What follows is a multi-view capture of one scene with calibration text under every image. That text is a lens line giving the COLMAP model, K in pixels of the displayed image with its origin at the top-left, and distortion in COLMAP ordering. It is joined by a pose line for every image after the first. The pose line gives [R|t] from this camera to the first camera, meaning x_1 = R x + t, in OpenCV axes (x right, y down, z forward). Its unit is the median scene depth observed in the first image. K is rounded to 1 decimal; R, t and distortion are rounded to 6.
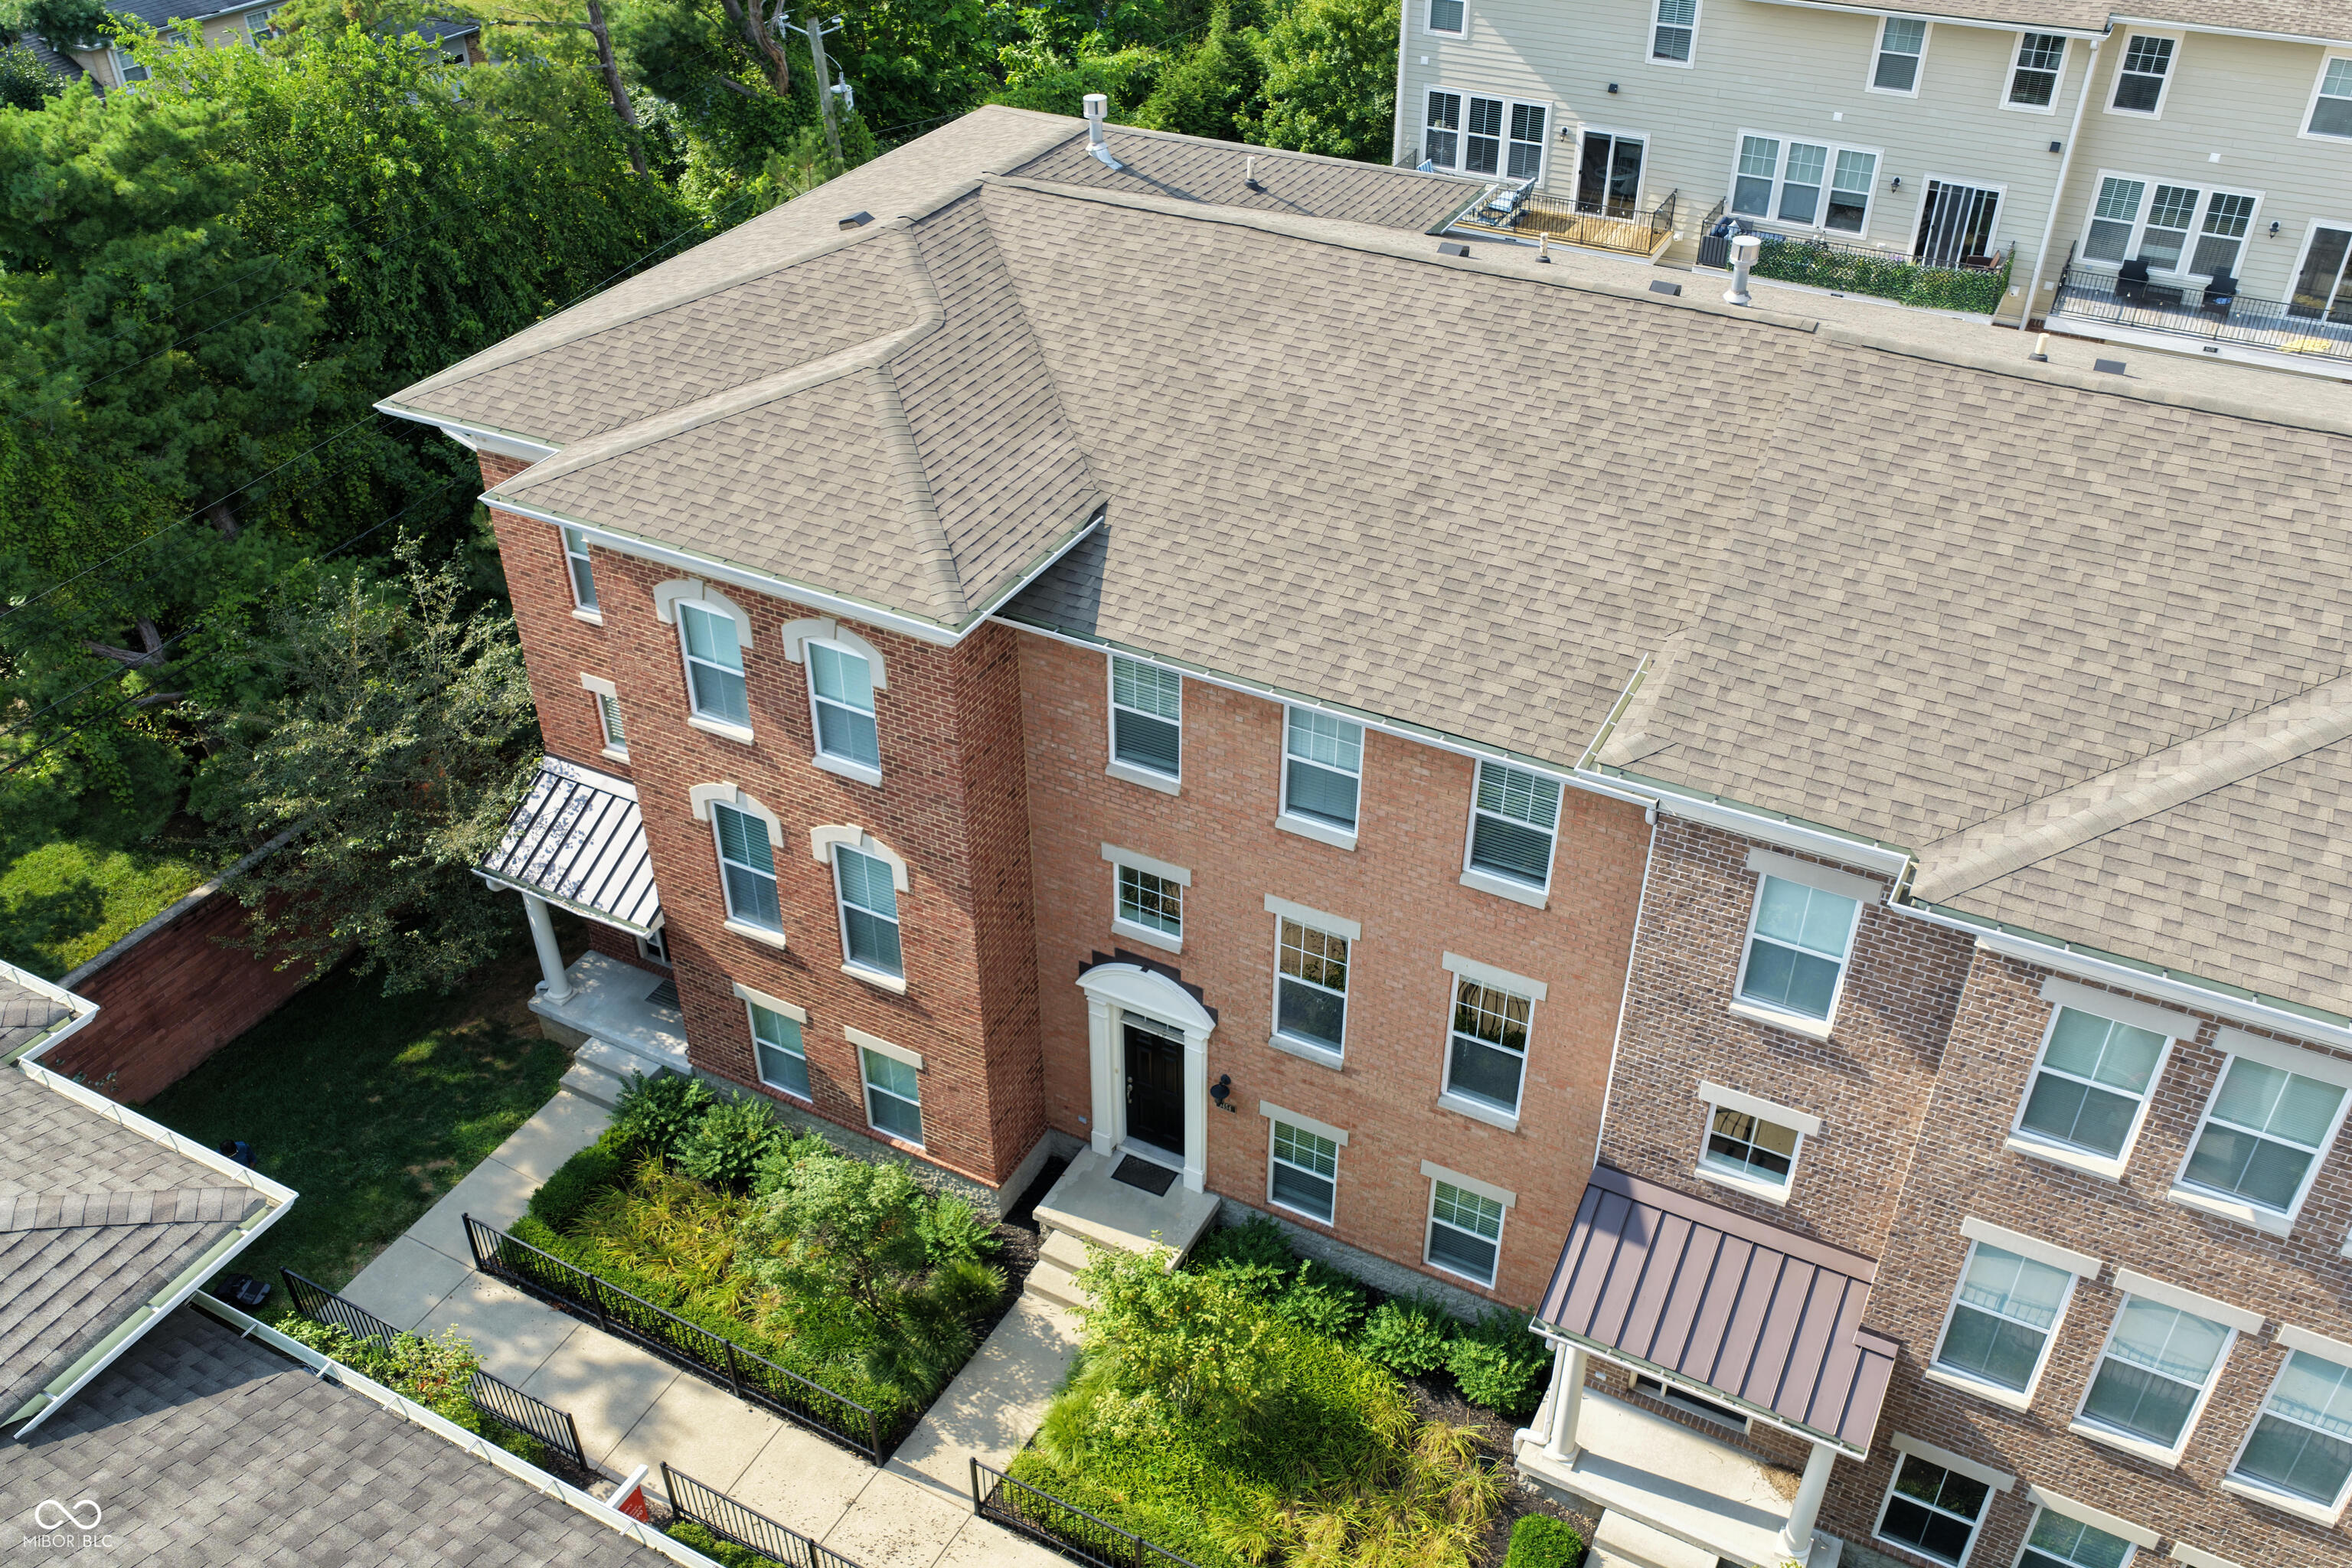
lens RADIAL K [[1920.8, 0, 1160.0], [0, 1920.8, 791.5], [0, 0, 1]] dist [-0.010052, 0.010772]
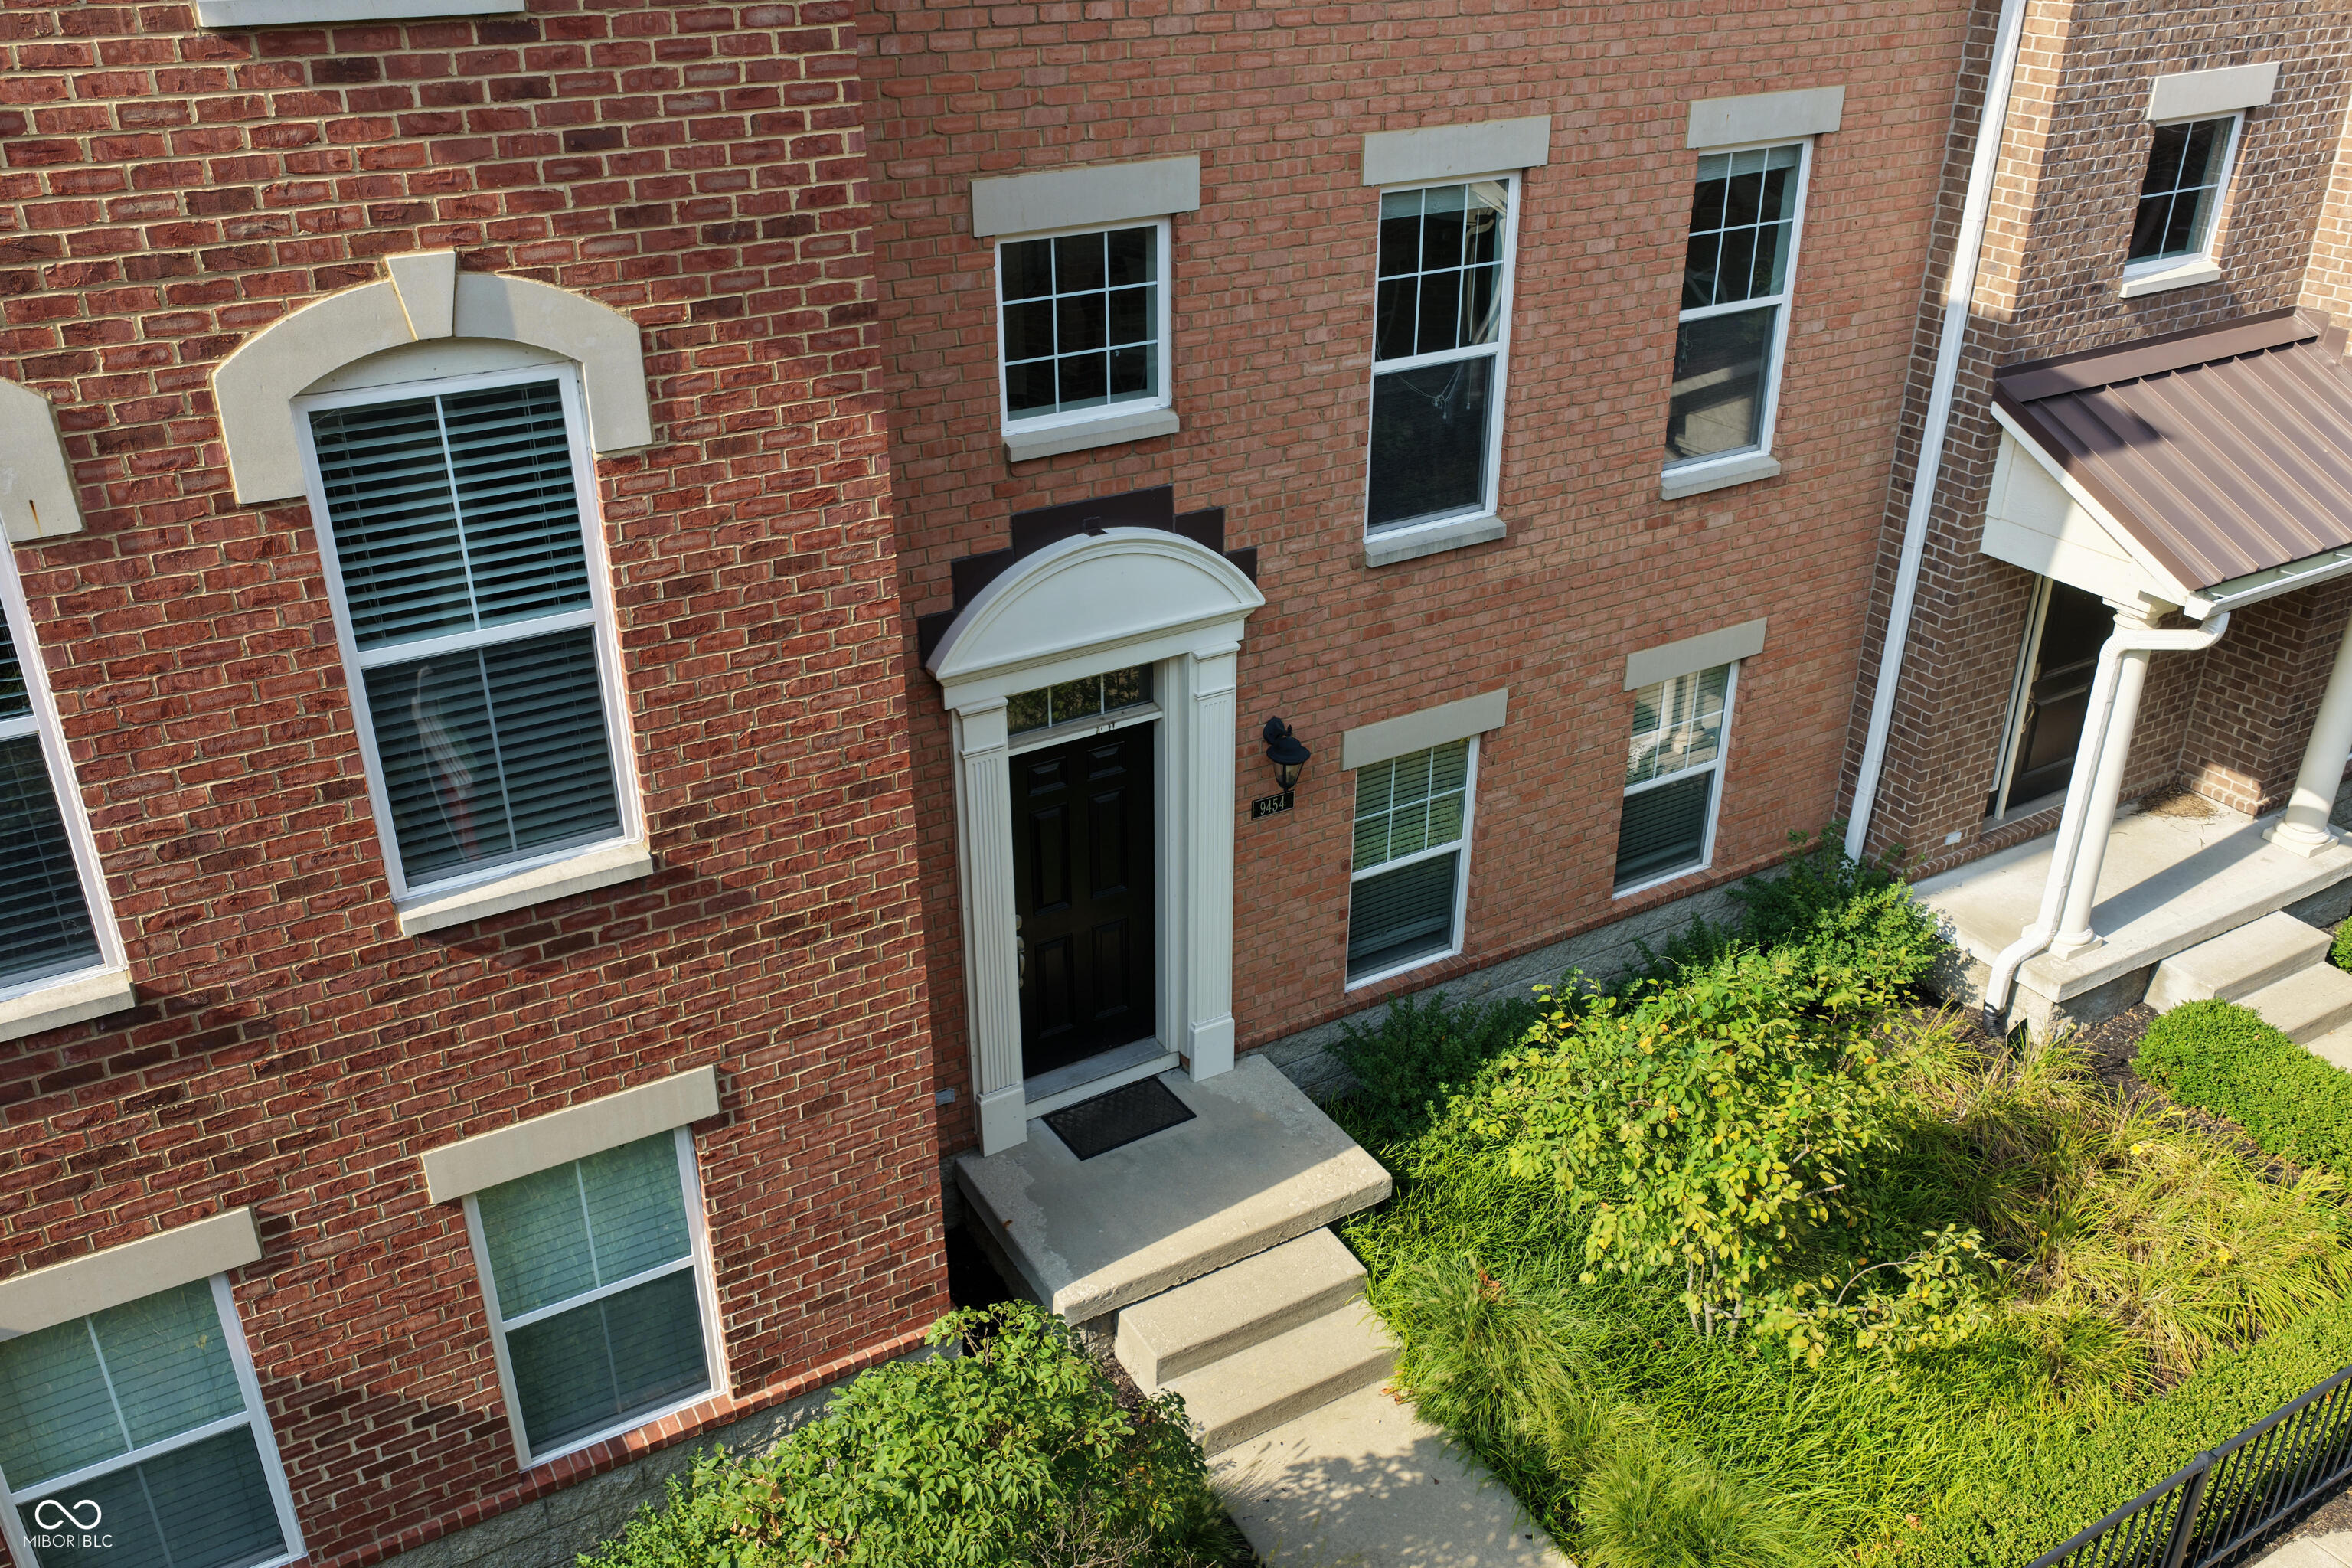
lens RADIAL K [[1920.8, 0, 1160.0], [0, 1920.8, 791.5], [0, 0, 1]] dist [-0.010052, 0.010772]
pose [[0.522391, -0.390721, 0.757922, -0.330260], [0.498411, 0.861109, 0.100390, 0.106716], [-0.691878, 0.325314, 0.644575, 0.751942]]
